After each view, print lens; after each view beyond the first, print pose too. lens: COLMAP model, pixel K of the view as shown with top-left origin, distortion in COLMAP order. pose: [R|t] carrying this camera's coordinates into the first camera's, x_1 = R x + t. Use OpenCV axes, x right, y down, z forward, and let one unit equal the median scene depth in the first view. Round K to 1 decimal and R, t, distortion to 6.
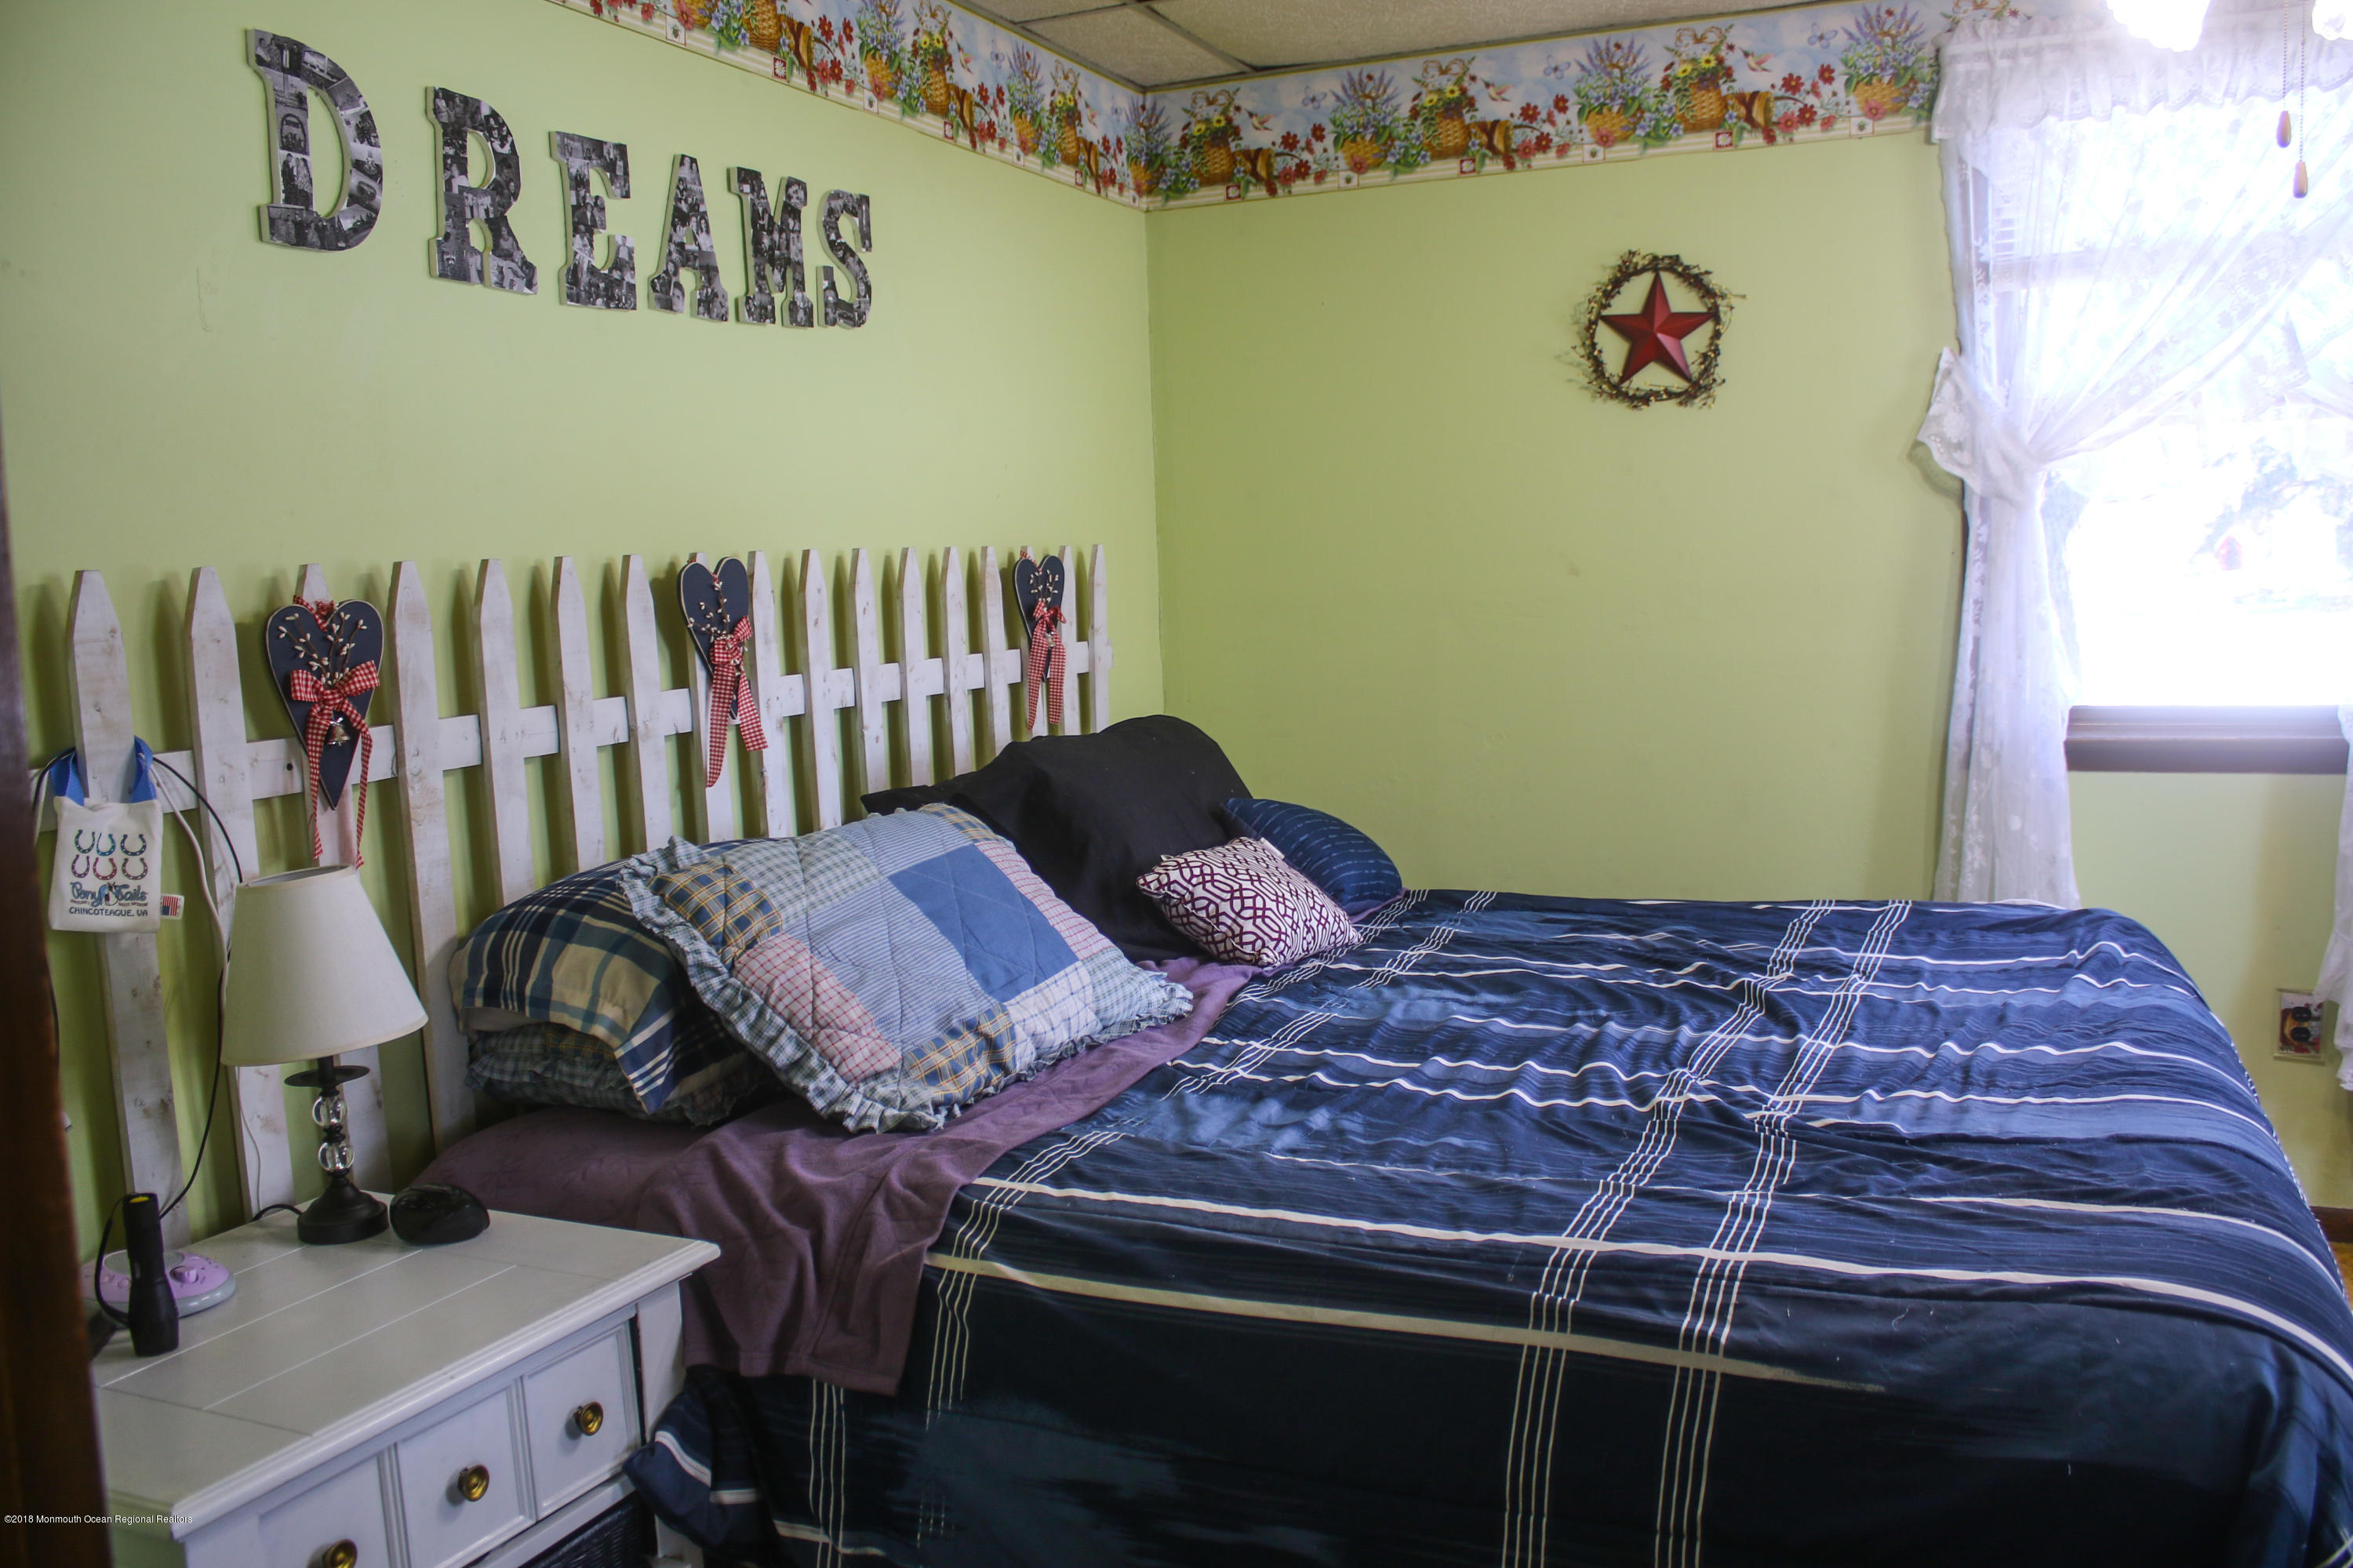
lens RADIAL K [[1945.4, 0, 1176.5], [0, 1945.4, 784.0], [0, 0, 1]] dist [-0.160330, 0.144290]
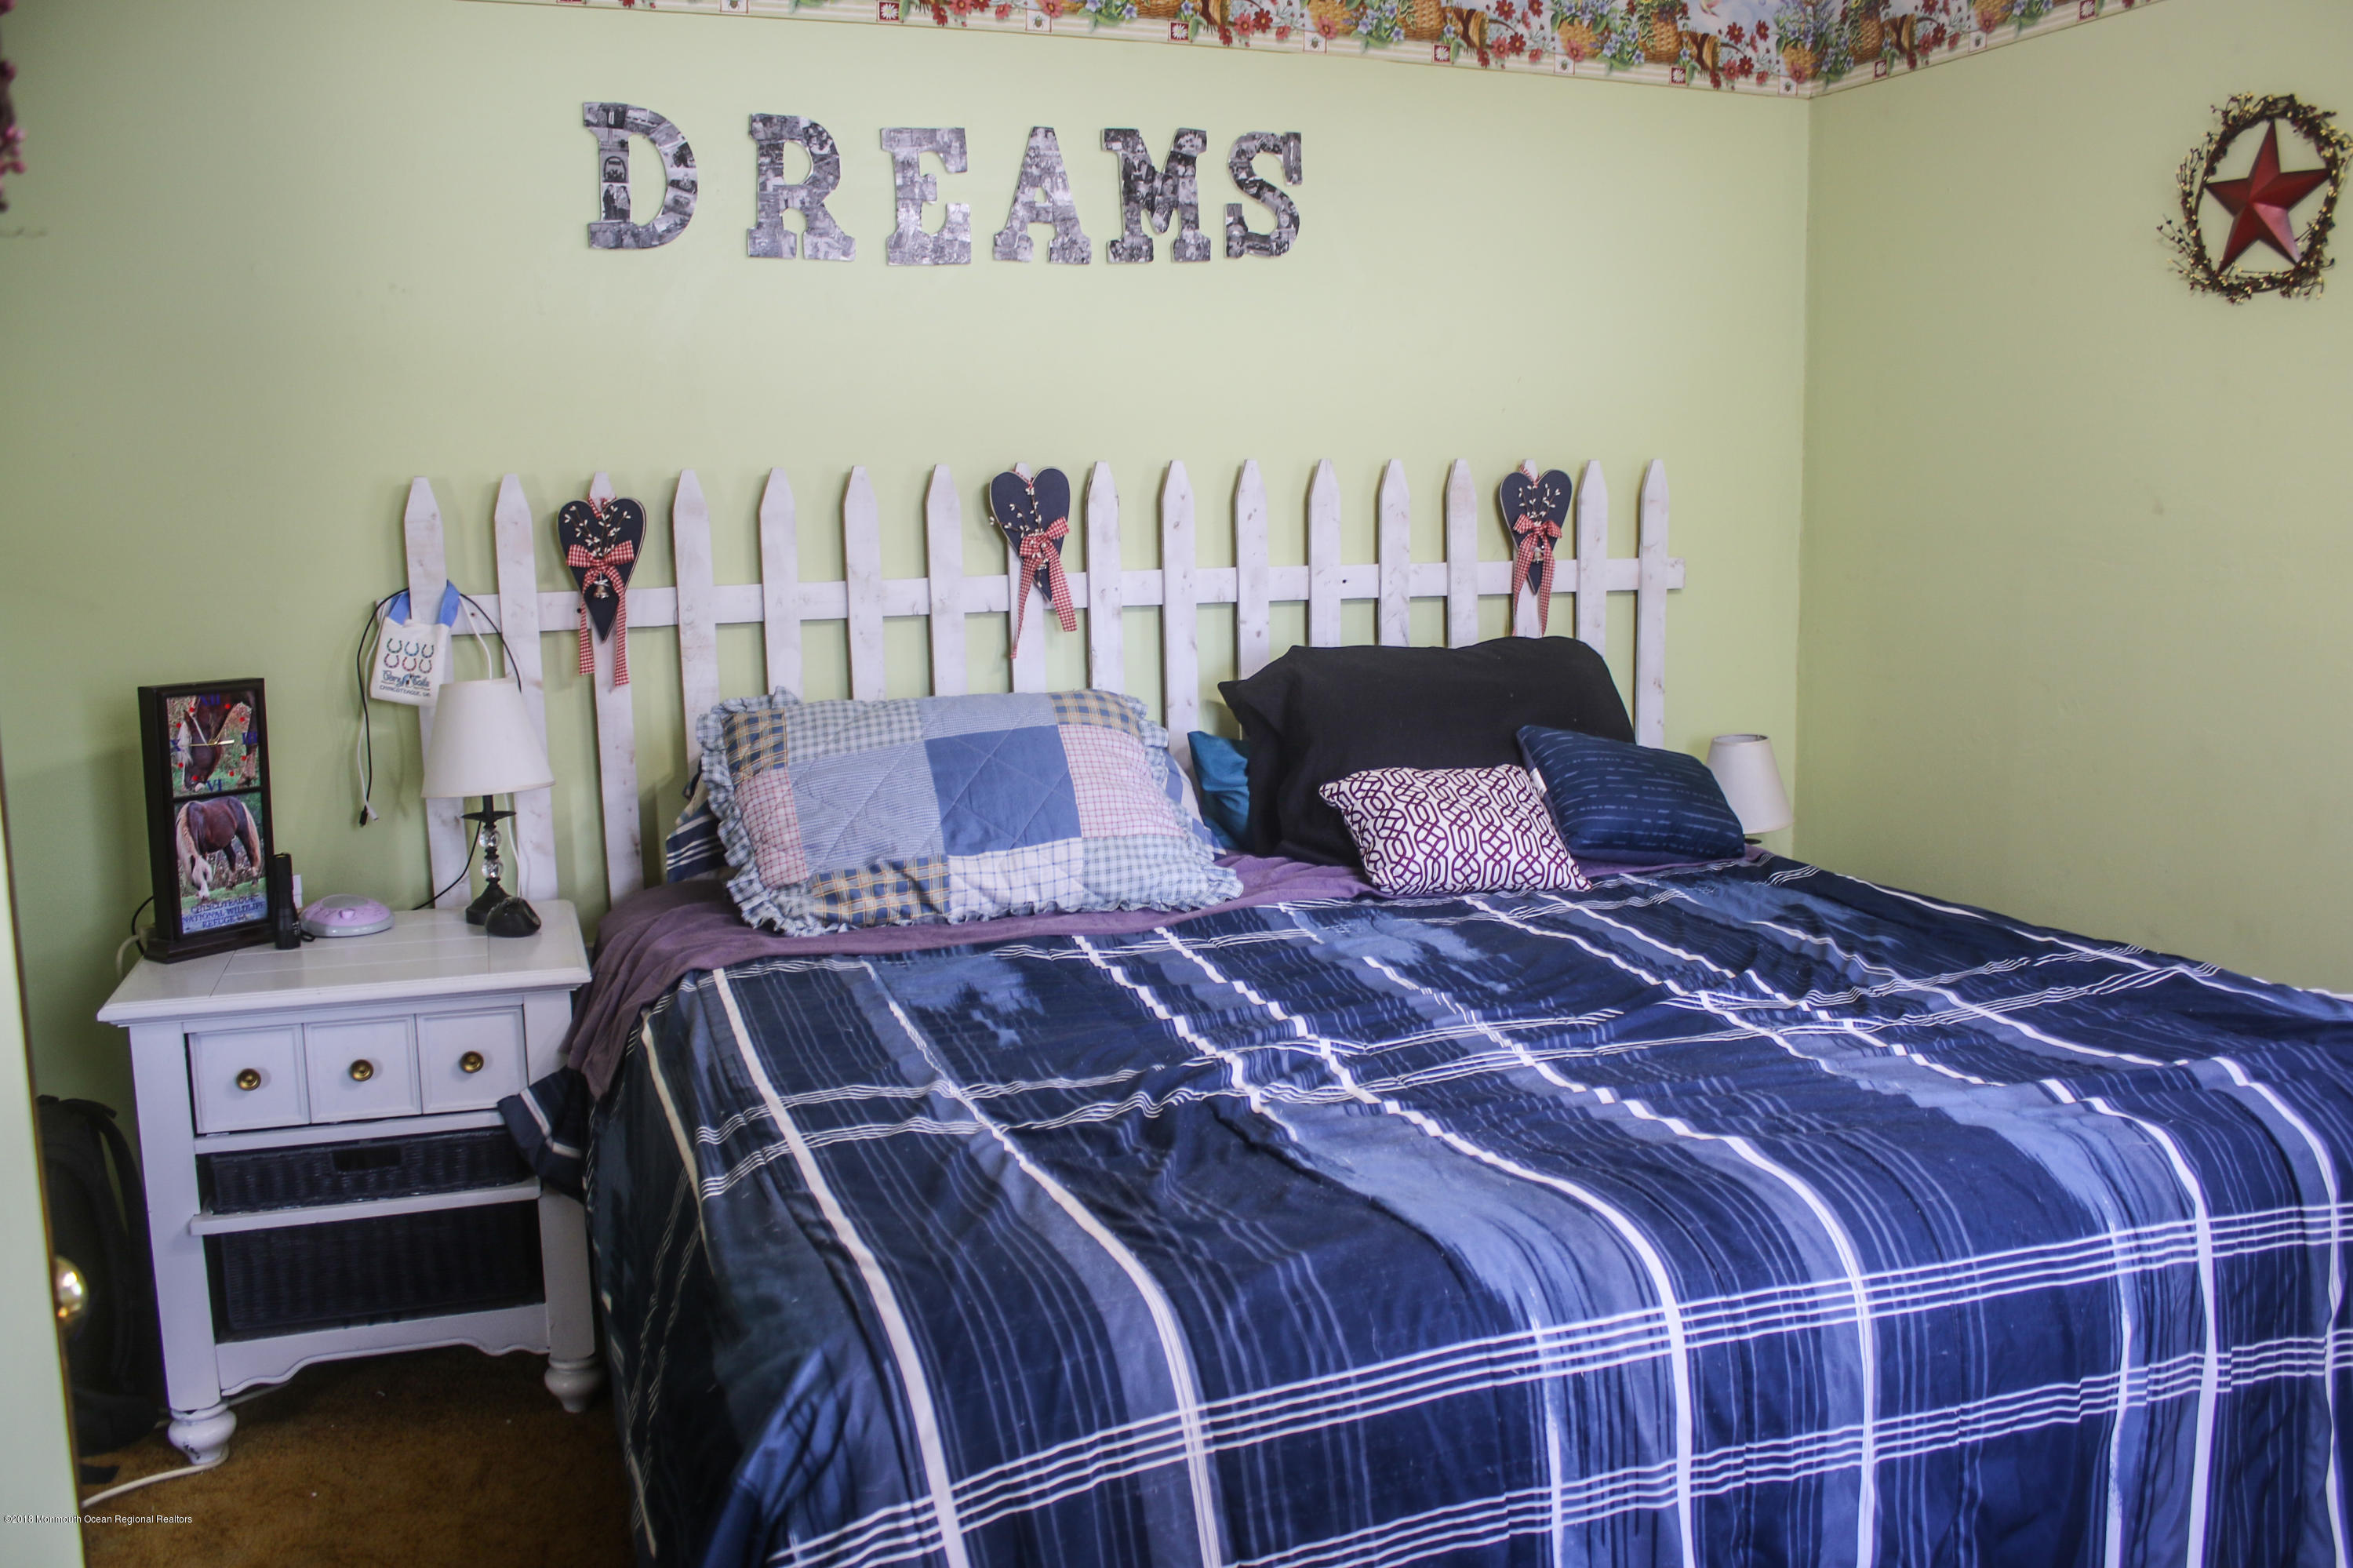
lens RADIAL K [[1945.4, 0, 1176.5], [0, 1945.4, 784.0], [0, 0, 1]] dist [-0.160330, 0.144290]
pose [[0.694062, 0.138747, -0.706419, 0.728580], [-0.093511, 0.990314, 0.102631, -0.056878], [0.713817, -0.005174, 0.700314, 0.230486]]
